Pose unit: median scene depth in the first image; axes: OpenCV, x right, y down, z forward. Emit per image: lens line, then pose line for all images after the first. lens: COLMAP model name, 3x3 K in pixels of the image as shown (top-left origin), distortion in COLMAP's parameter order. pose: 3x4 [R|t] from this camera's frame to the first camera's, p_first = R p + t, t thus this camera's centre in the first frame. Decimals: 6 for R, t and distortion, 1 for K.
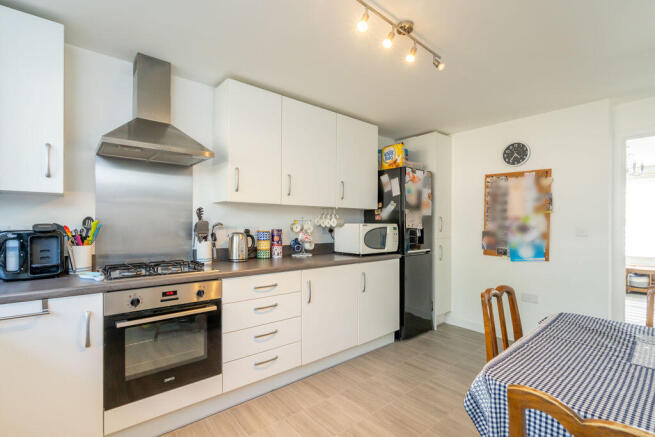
lens RADIAL K [[301.8, 0, 316.0], [0, 301.8, 225.7], [0, 0, 1]] dist [0.001312, 0.000228]
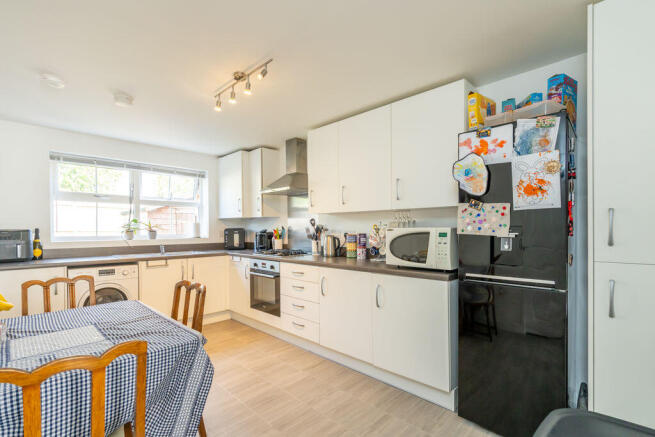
lens RADIAL K [[301.8, 0, 316.0], [0, 301.8, 225.7], [0, 0, 1]] dist [0.001312, 0.000228]
pose [[0.090452, -0.010611, -0.995844, 1.021748], [0.006775, 0.999927, -0.010039, -0.006524], [0.995878, -0.005839, 0.090518, 0.759967]]
